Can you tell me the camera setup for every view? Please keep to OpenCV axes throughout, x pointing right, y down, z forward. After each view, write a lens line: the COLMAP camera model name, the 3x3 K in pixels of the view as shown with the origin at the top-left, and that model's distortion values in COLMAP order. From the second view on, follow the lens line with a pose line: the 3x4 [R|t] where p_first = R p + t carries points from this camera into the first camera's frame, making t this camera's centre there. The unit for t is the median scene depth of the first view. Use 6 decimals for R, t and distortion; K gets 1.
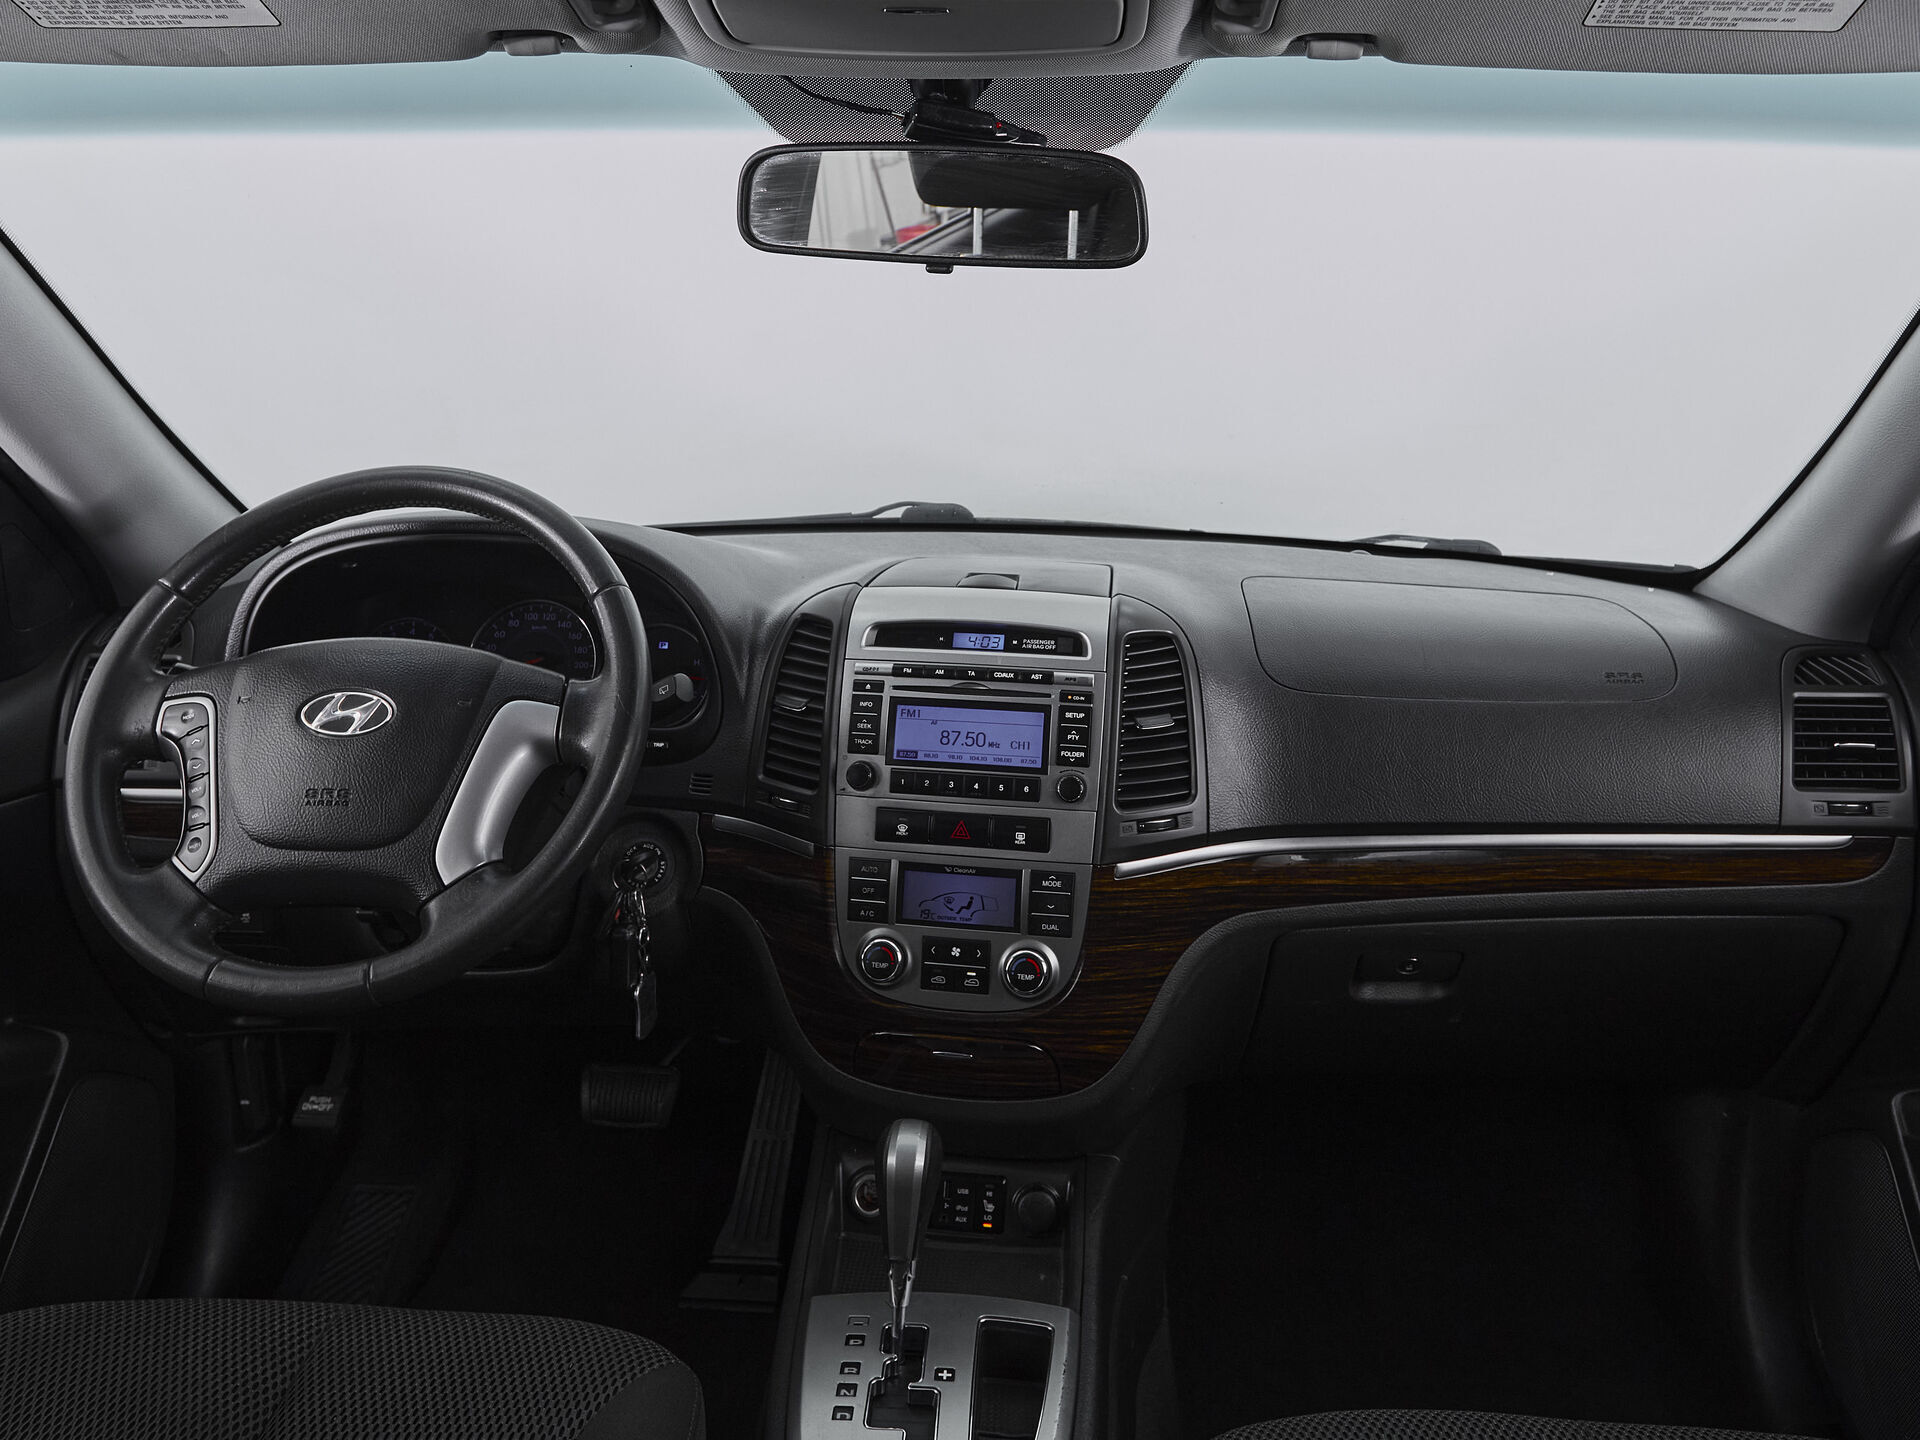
lens RADIAL K [[1401.8, 0, 995.4], [0, 1401.8, 525.3], [0, 0, 1]] dist [0.006090, -0.002275]
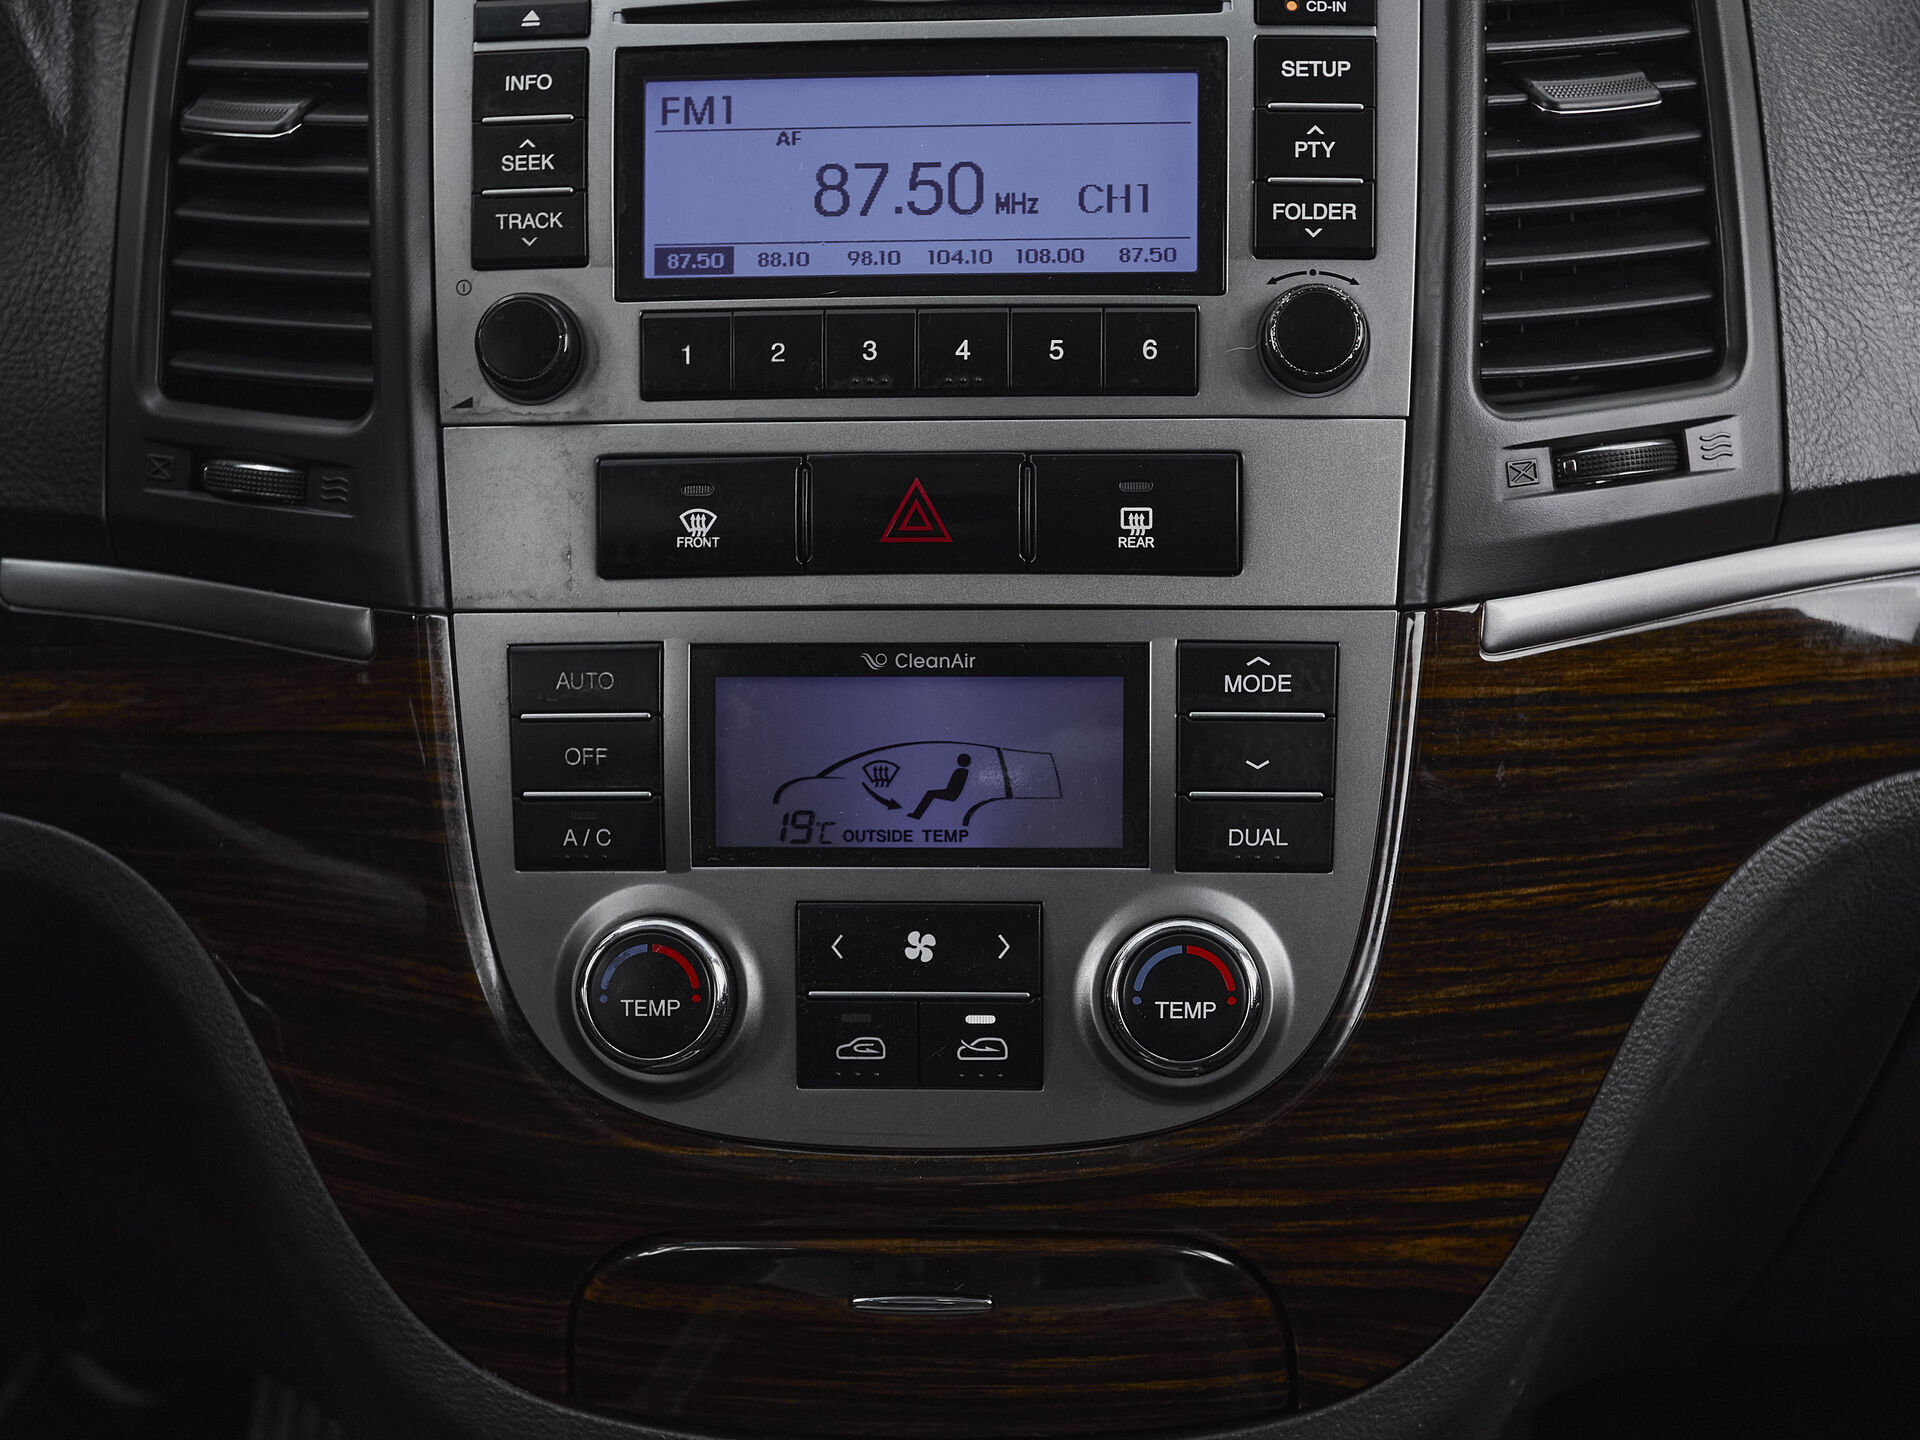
lens RADIAL K [[2988.8, 0, 903.8], [0, 2988.8, 910.9], [0, 0, 1]] dist [0.006373, 0.119392]
pose [[0.995714, -0.057010, 0.072826, -0.073199], [0.043250, 0.983041, 0.178212, 0.188784], [-0.081750, -0.174298, 0.981294, 0.414441]]
